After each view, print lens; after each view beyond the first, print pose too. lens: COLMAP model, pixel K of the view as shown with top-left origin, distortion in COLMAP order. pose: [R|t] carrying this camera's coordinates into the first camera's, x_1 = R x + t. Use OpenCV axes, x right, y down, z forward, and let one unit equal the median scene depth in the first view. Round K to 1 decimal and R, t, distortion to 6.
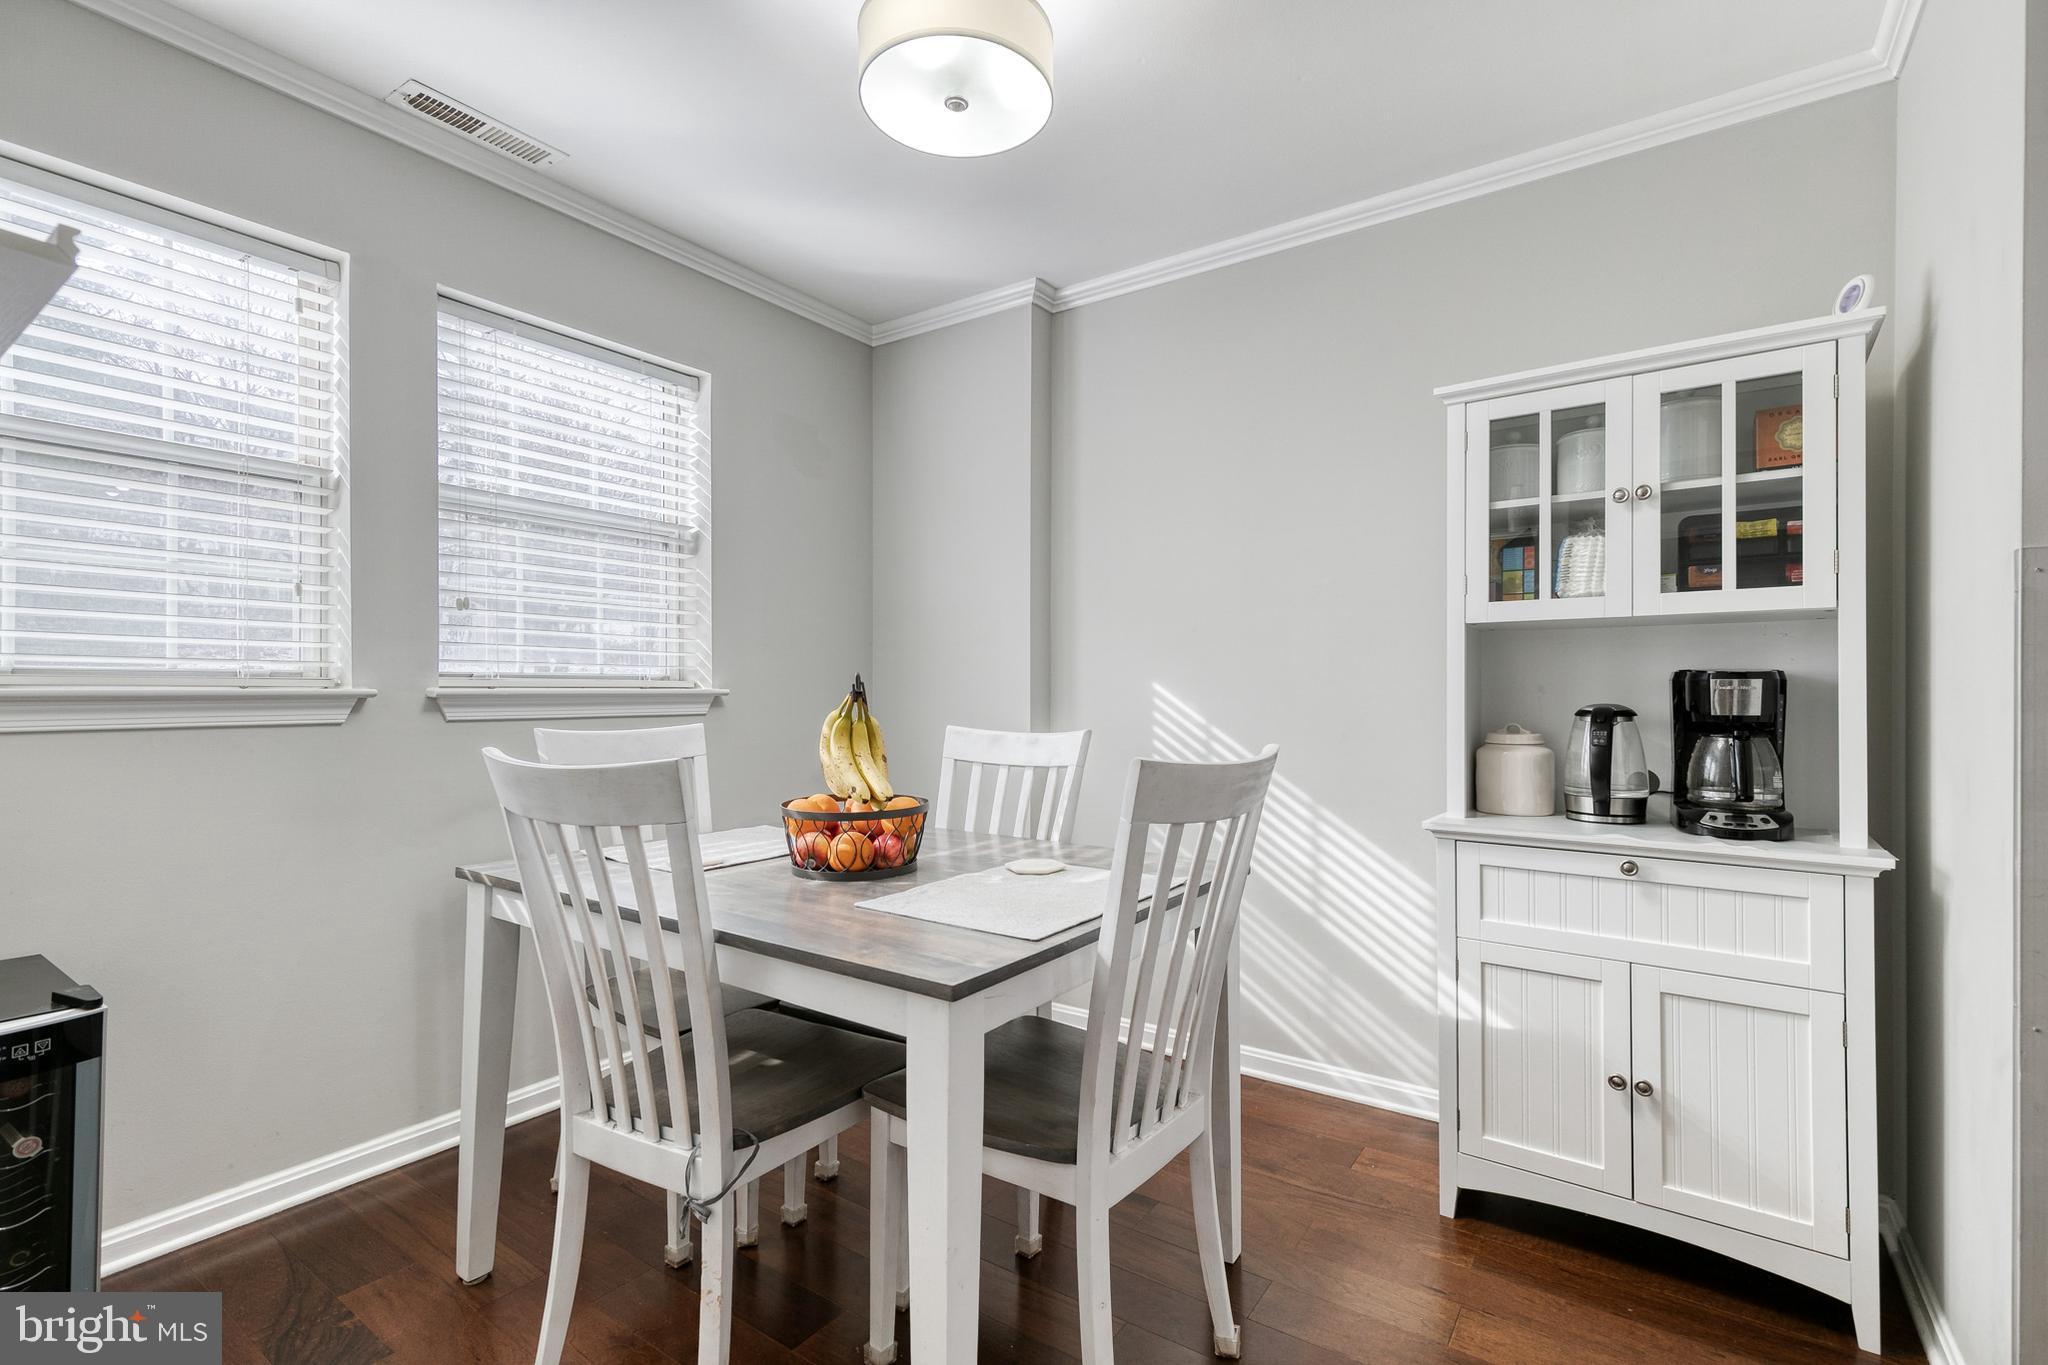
lens RADIAL K [[950.9, 0, 1046.2], [0, 950.9, 677.7], [0, 0, 1]] dist [0.004274, -0.001051]
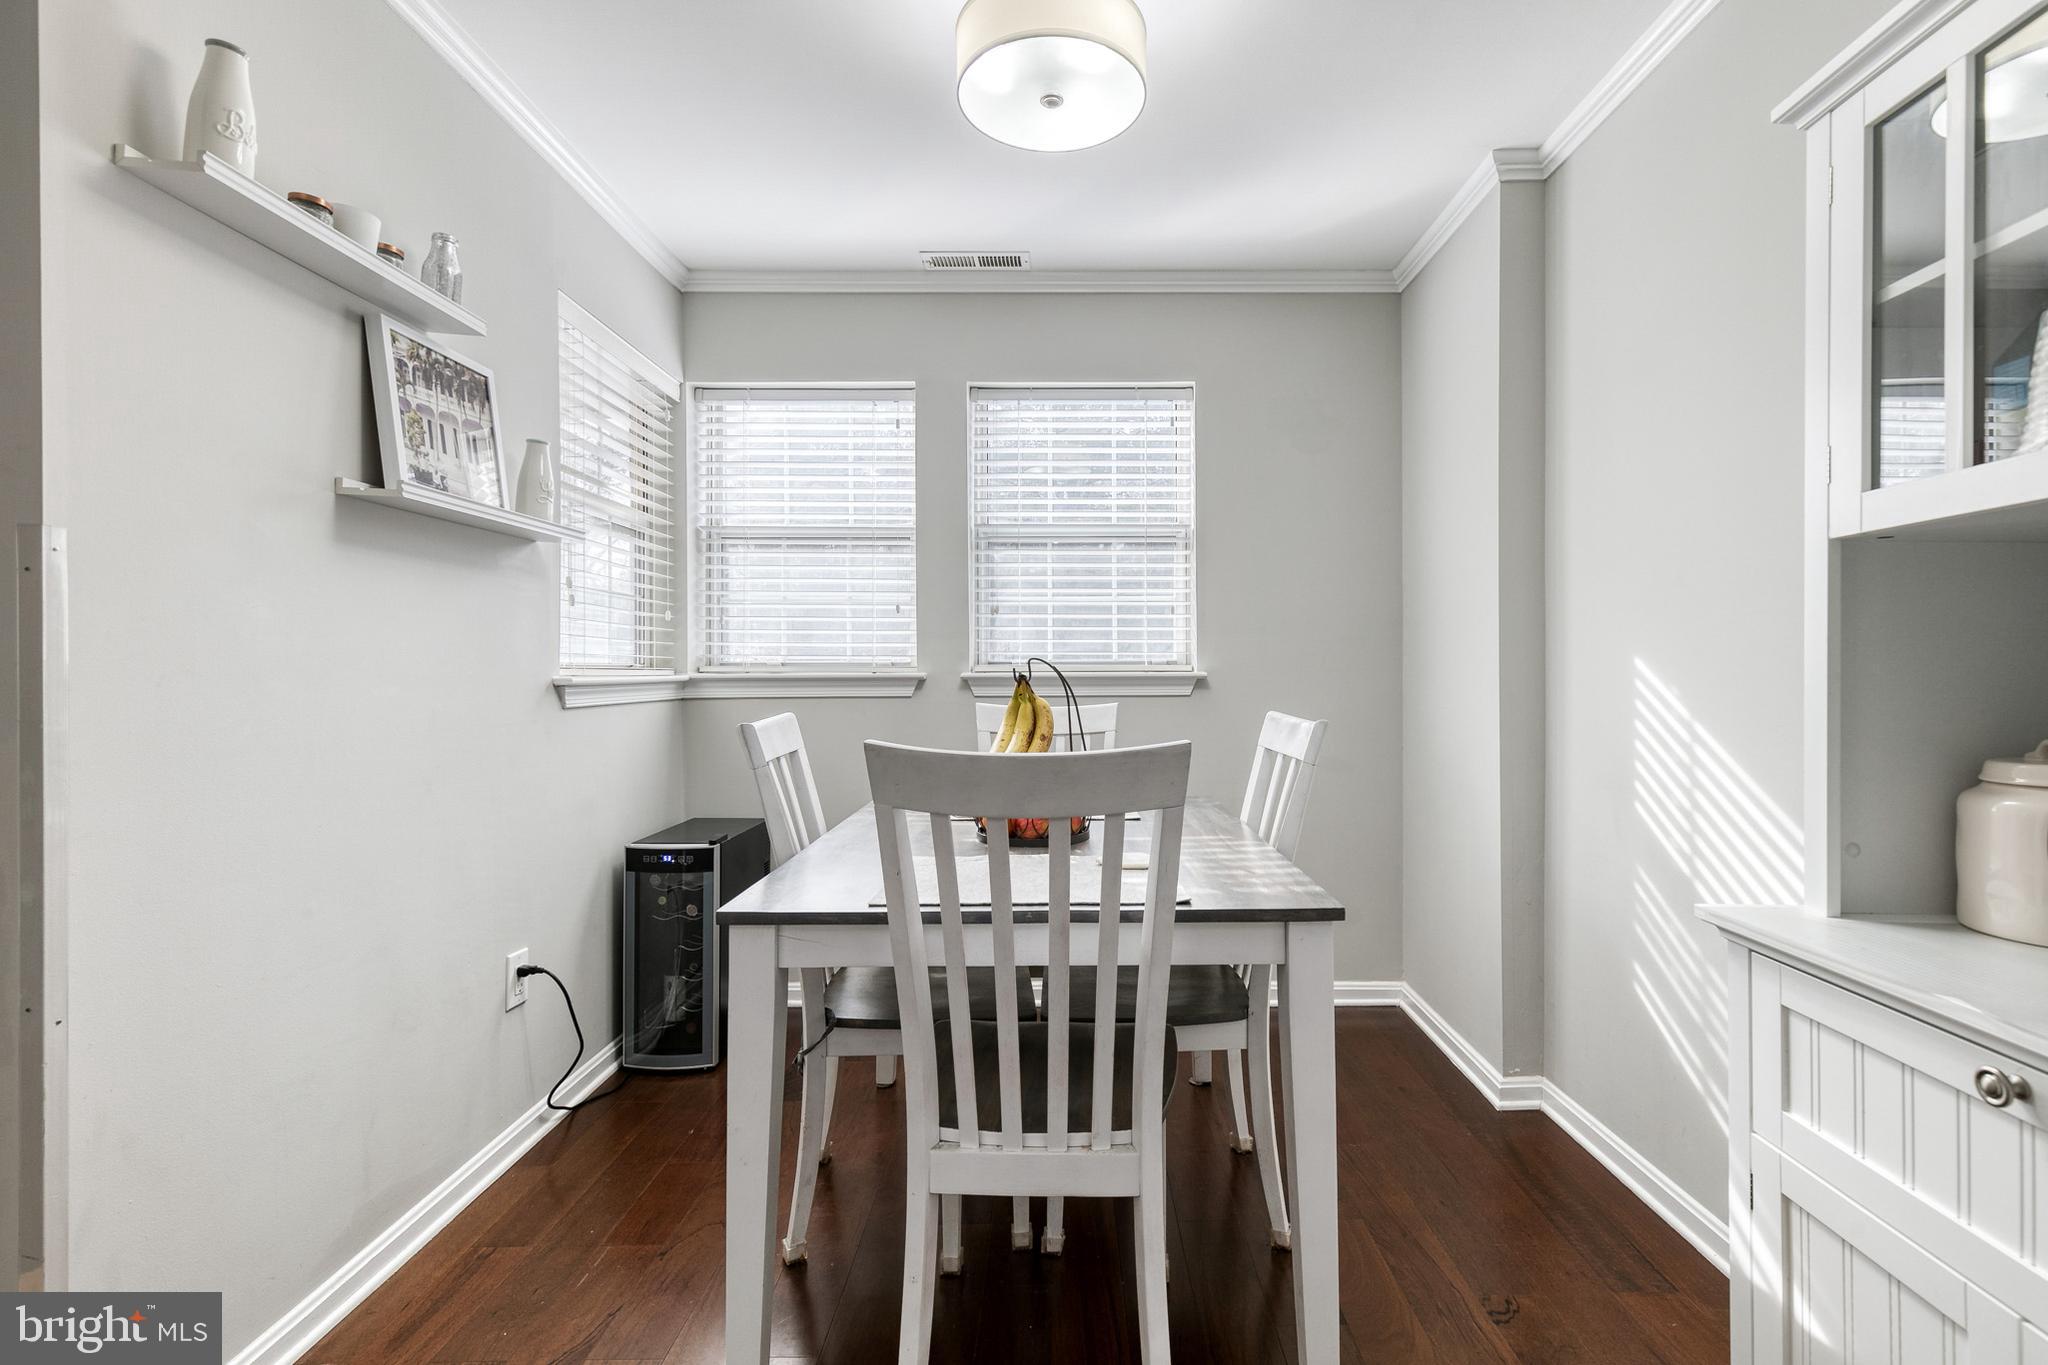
lens RADIAL K [[950.9, 0, 1046.2], [0, 950.9, 677.7], [0, 0, 1]] dist [0.004274, -0.001051]
pose [[0.552503, 0.001231, -0.833510, 0.579695], [0.011218, 0.999897, 0.008912, 0.007040], [0.833435, -0.014274, 0.552433, 0.326720]]
